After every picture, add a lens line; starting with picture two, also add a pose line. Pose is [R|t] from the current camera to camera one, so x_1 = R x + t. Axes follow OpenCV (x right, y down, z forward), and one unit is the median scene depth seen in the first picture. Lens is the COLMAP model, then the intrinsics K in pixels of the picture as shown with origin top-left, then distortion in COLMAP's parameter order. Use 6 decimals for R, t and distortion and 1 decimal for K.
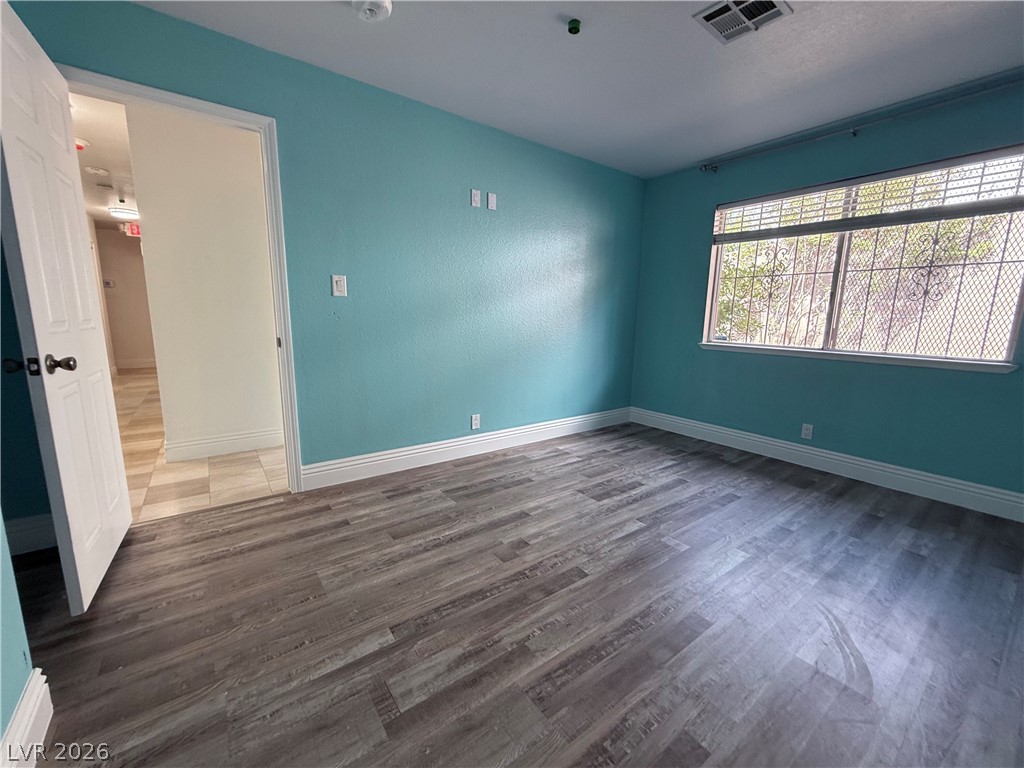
lens RADIAL K [[409.5, 0, 506.0], [0, 409.5, 384.5], [0, 0, 1]] dist [-0.000057, -0.000121]
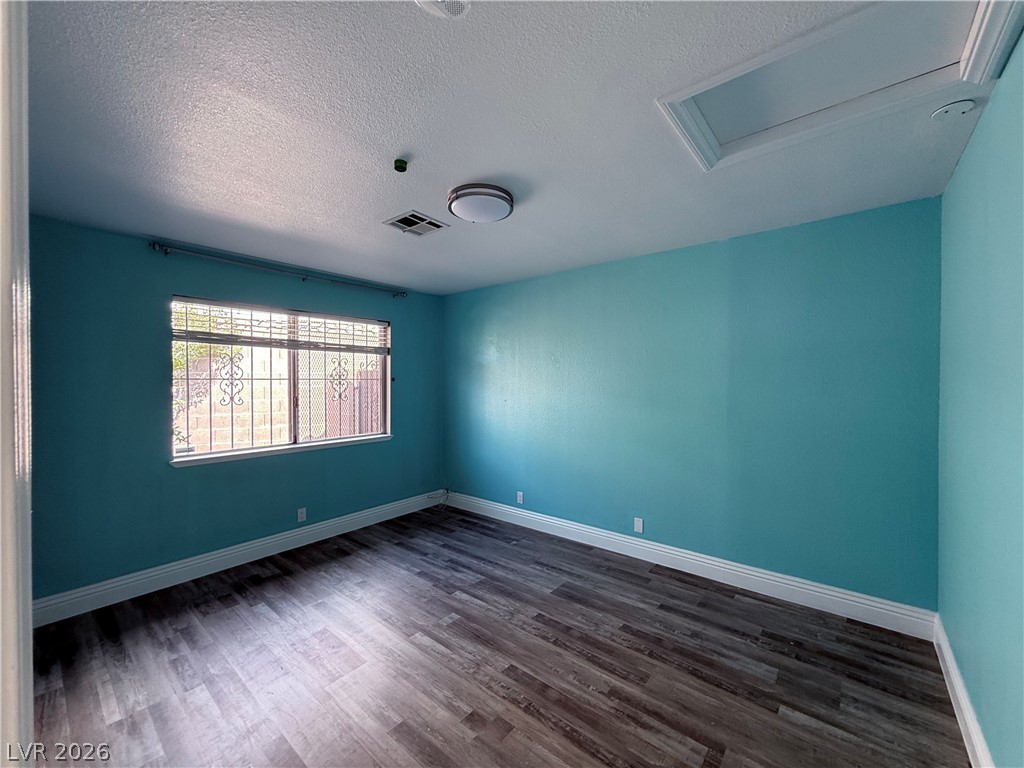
lens RADIAL K [[409.5, 0, 506.0], [0, 409.5, 384.5], [0, 0, 1]] dist [-0.000057, -0.000121]
pose [[-0.236306, -0.028019, 0.971275, -0.711946], [0.164459, 0.984010, 0.068398, -0.321245], [-0.957660, 0.175897, -0.227920, 0.882646]]
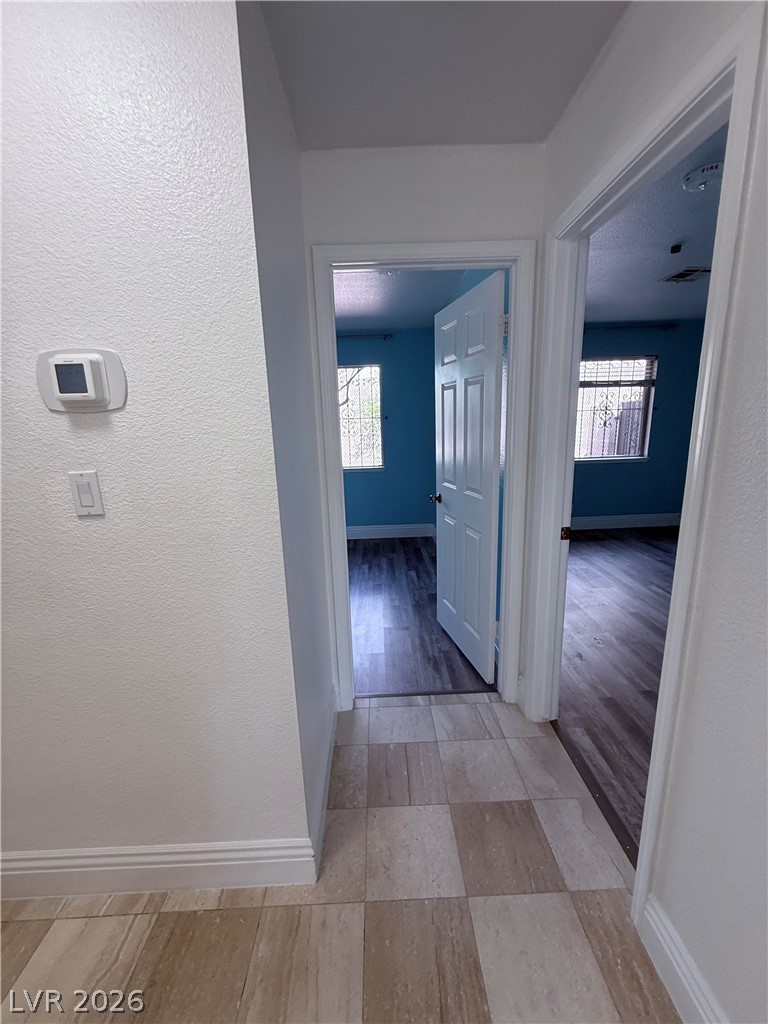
lens RADIAL K [[409.5, 0, 382.6], [0, 409.5, 507.9], [0, 0, 1]] dist [-0.000057, -0.000121]
pose [[0.573258, -0.209081, 0.792250, -1.379873], [0.183161, 0.975128, 0.124811, -0.321539], [-0.798641, 0.073561, 0.597295, 0.844552]]
